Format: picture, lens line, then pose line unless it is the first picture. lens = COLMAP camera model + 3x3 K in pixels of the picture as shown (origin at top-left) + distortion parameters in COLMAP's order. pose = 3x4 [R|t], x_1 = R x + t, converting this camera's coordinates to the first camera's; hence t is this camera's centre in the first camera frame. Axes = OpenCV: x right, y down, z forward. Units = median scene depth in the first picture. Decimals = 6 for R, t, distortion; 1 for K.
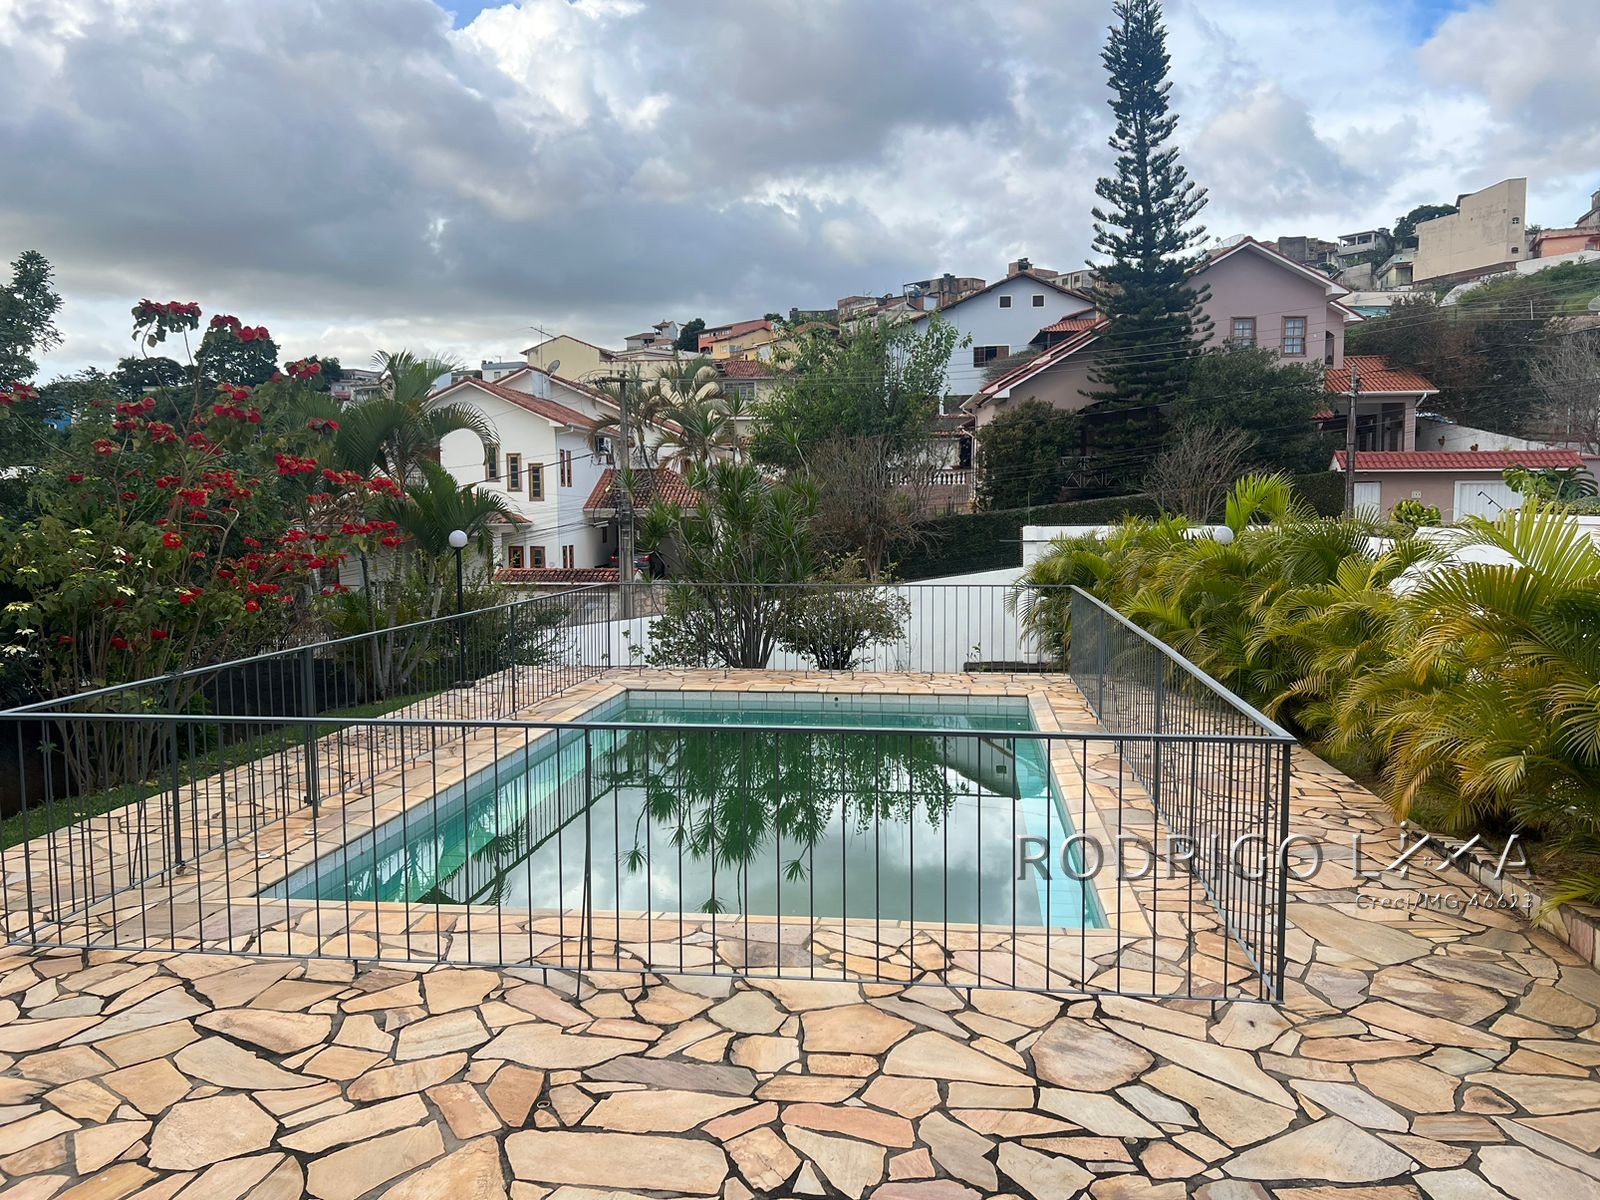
lens RADIAL K [[1241.8, 0, 807.1], [0, 1241.8, 591.8], [0, 0, 1]] dist [0.118368, -0.139947]
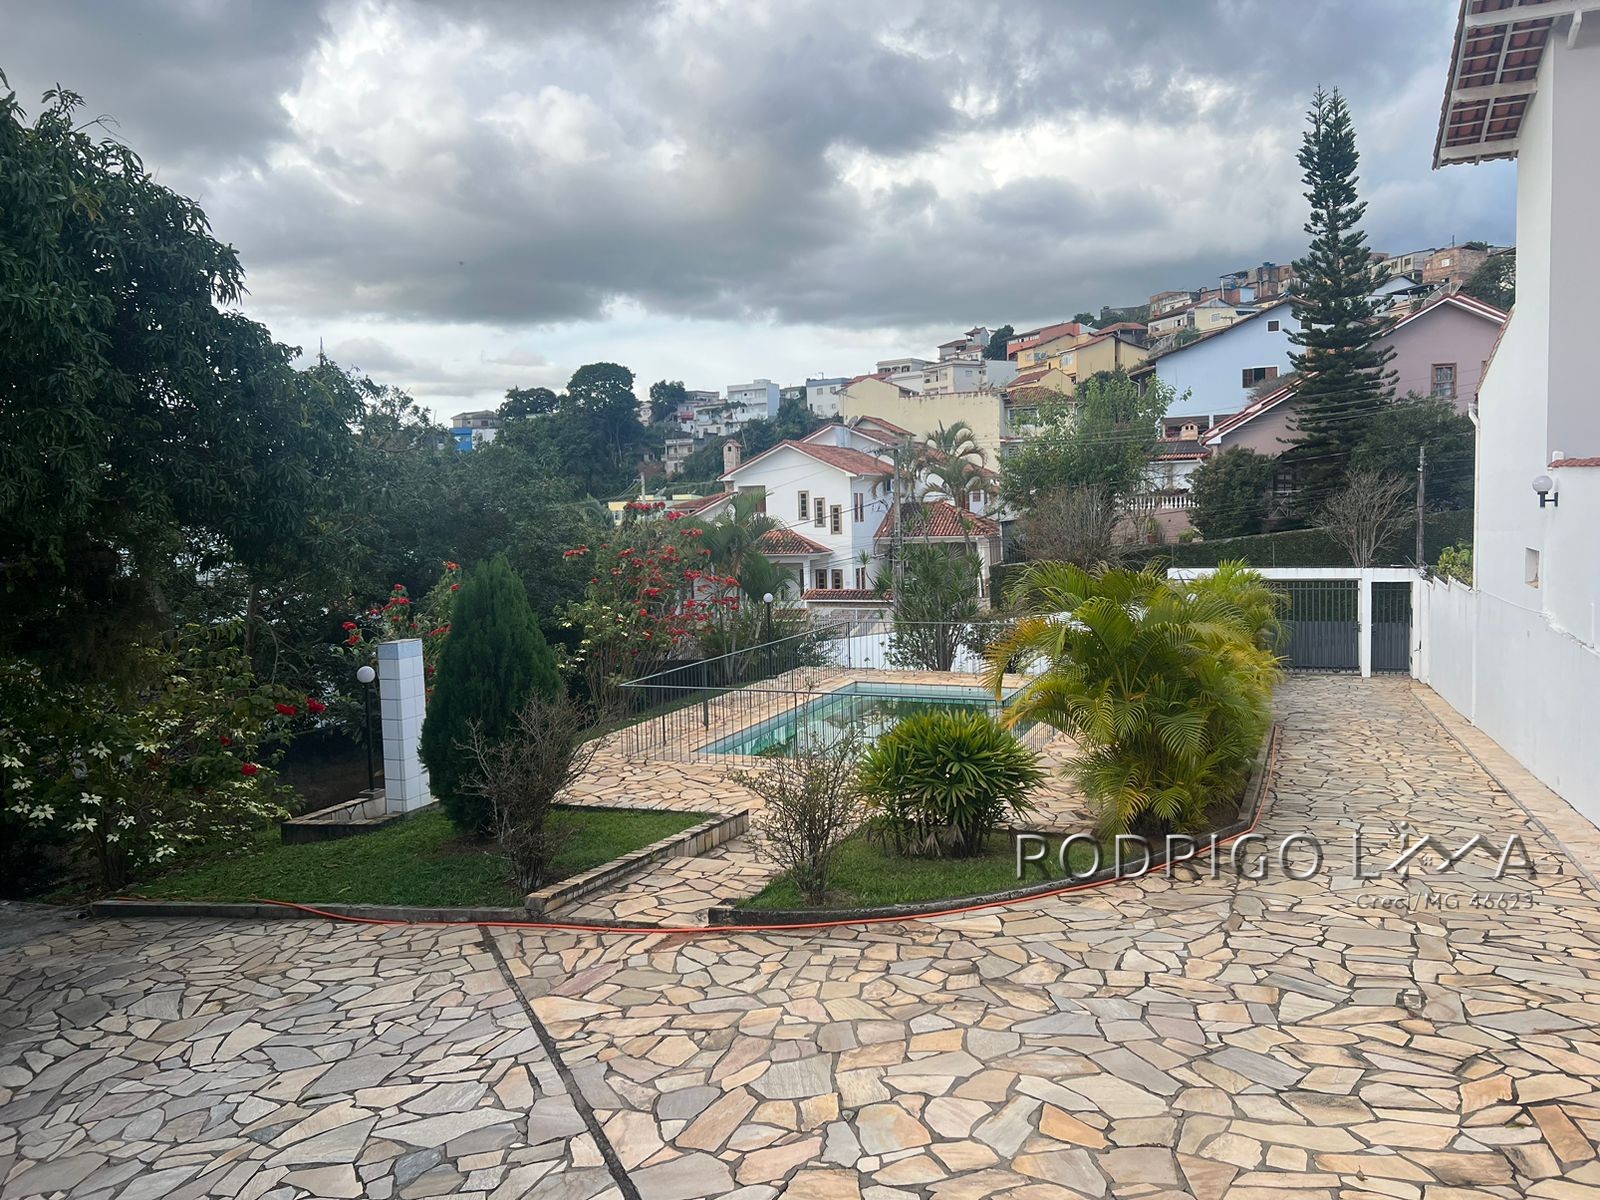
lens RADIAL K [[1241.8, 0, 807.1], [0, 1241.8, 591.8], [0, 0, 1]] dist [0.118368, -0.139947]
pose [[0.967443, -0.004207, -0.253053, 0.082009], [0.005279, 0.999980, 0.003559, -0.019969], [0.253033, -0.004779, 0.967446, -0.257763]]
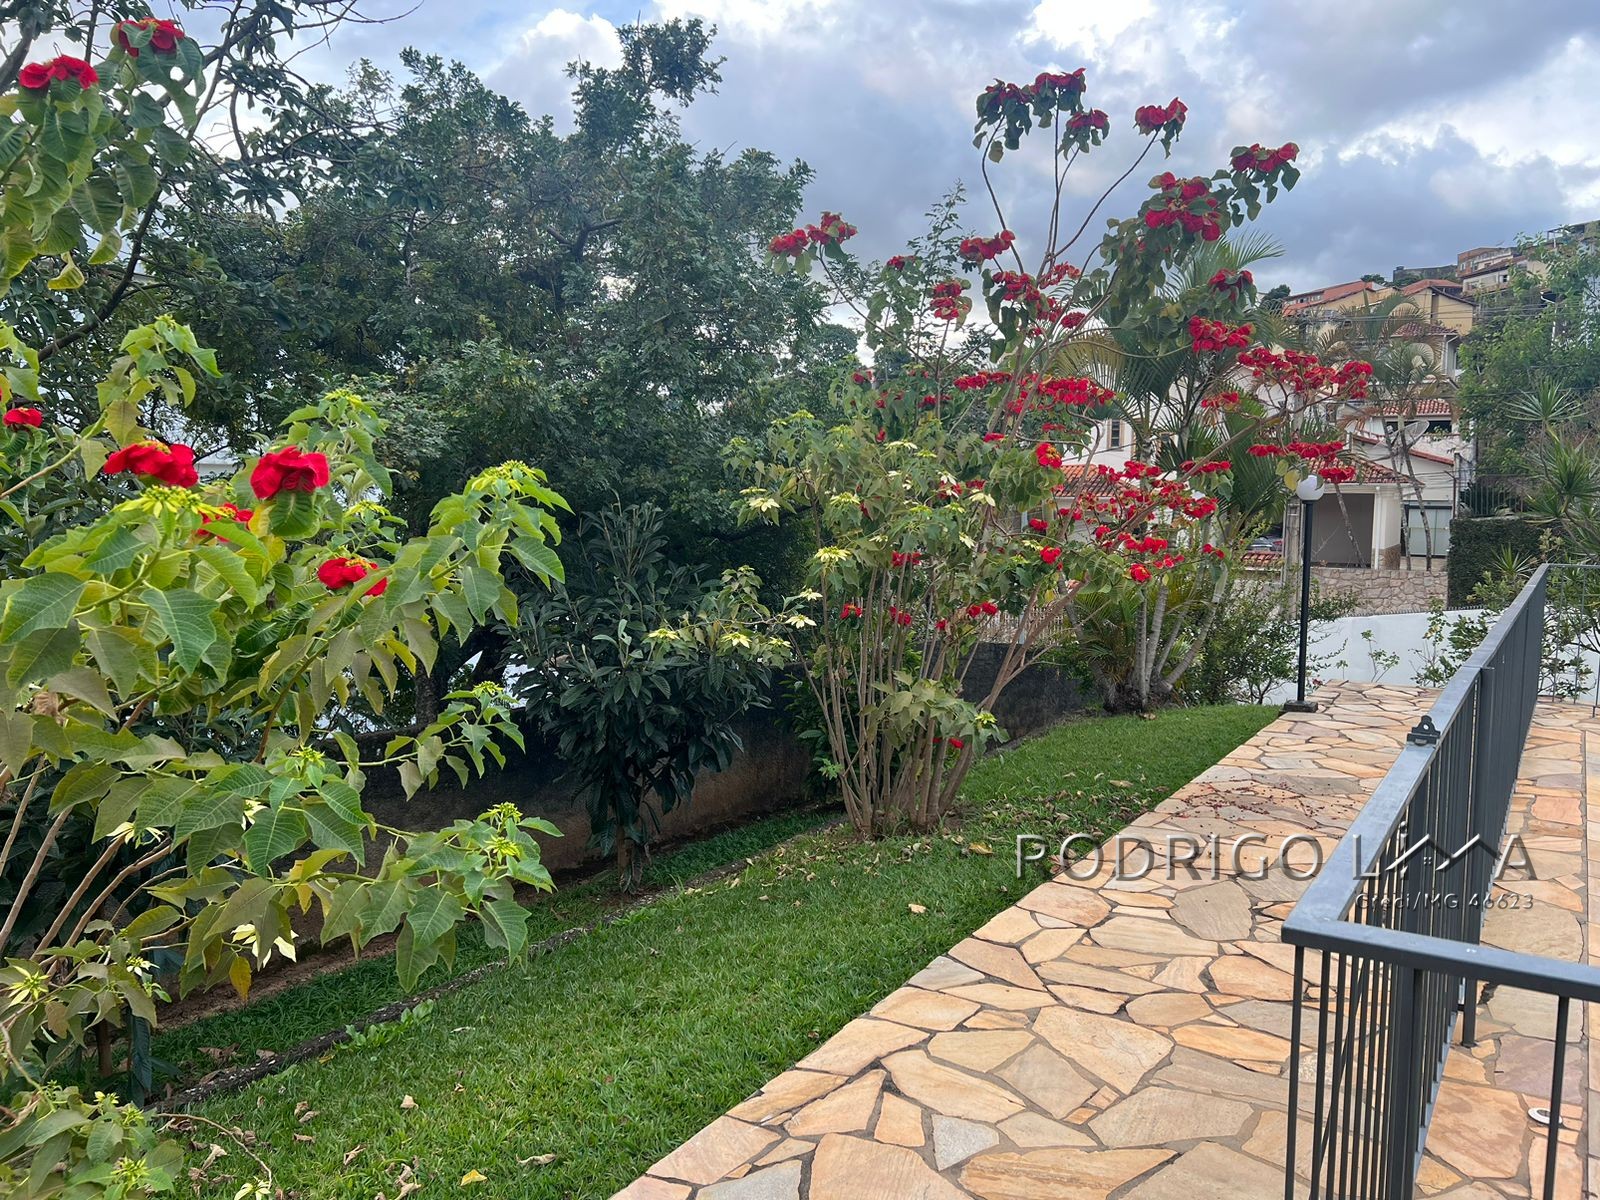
lens RADIAL K [[1241.8, 0, 807.1], [0, 1241.8, 591.8], [0, 0, 1]] dist [0.118368, -0.139947]
pose [[0.911037, 0.050450, -0.409227, -0.086811], [-0.045472, 0.998726, 0.021891, 0.003671], [0.409810, -0.001335, 0.912170, 0.100019]]
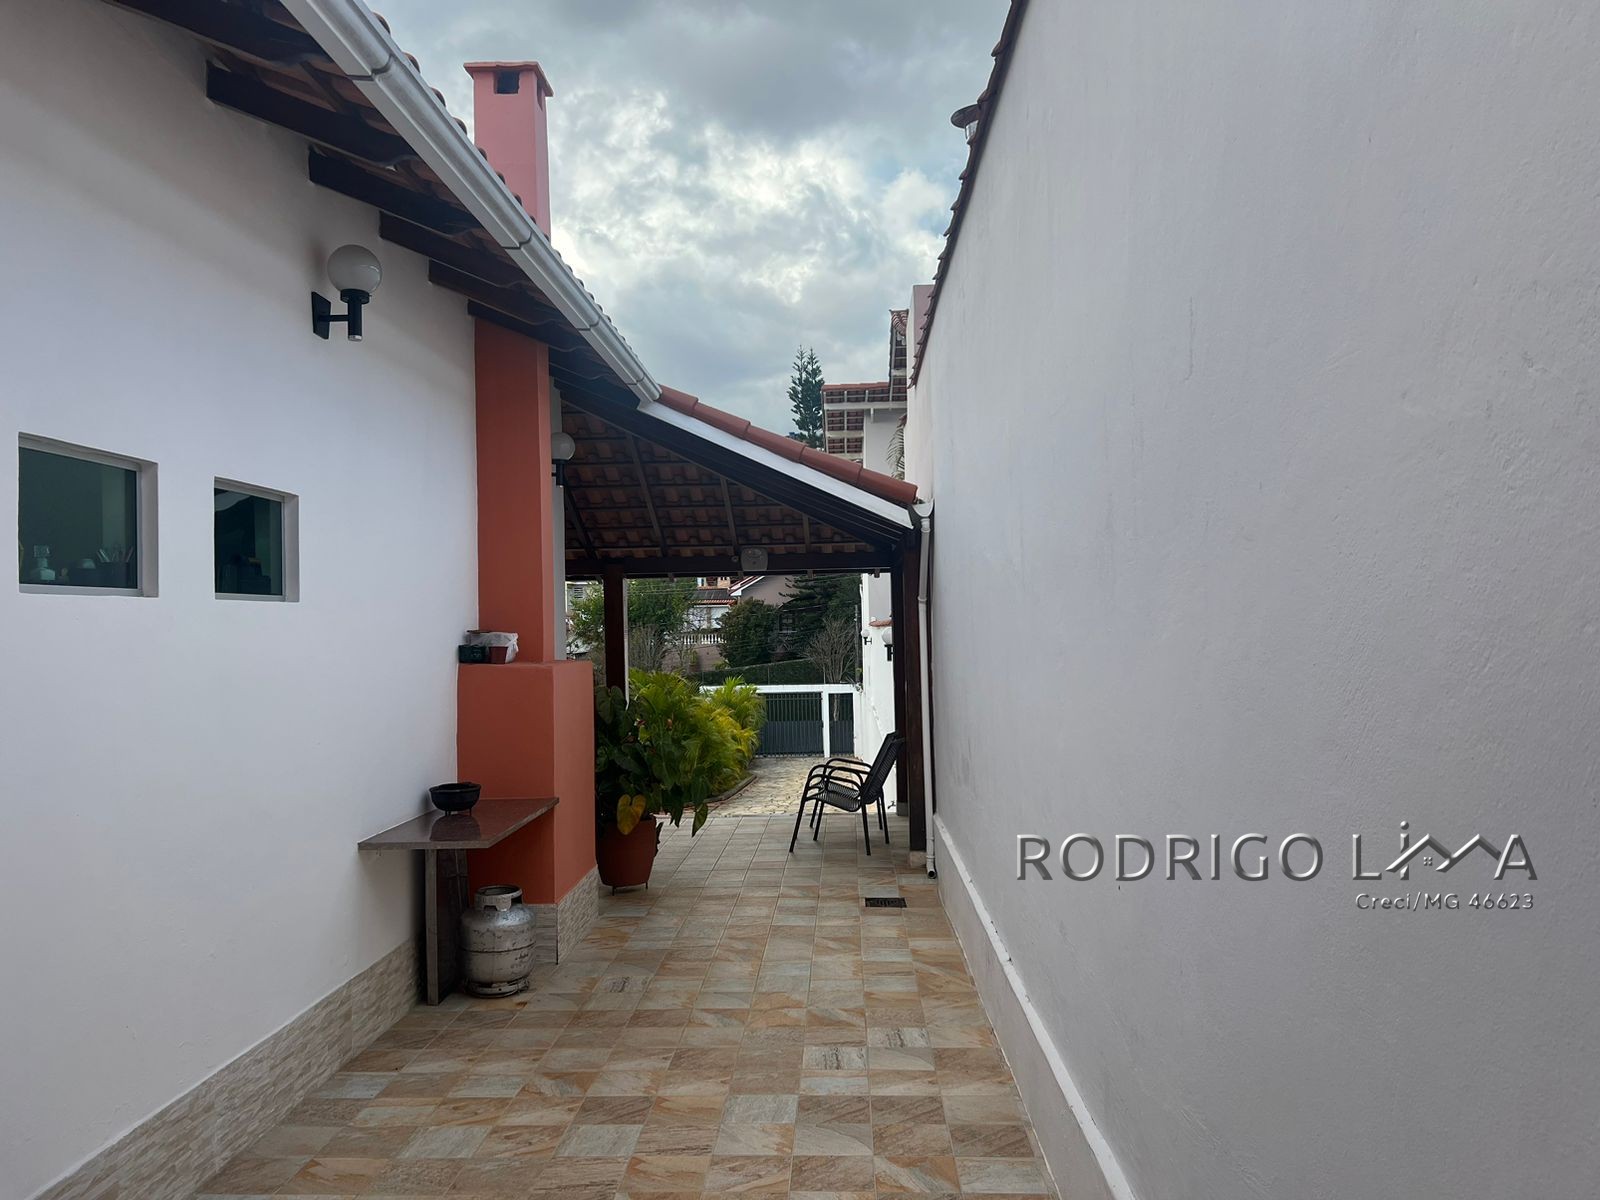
lens RADIAL K [[1241.8, 0, 807.1], [0, 1241.8, 591.8], [0, 0, 1]] dist [0.118368, -0.139947]
pose [[0.995203, -0.011575, 0.097141, 0.091025], [0.021240, 0.994855, -0.099062, -0.001912], [-0.095495, 0.100650, 0.990328, -0.560699]]
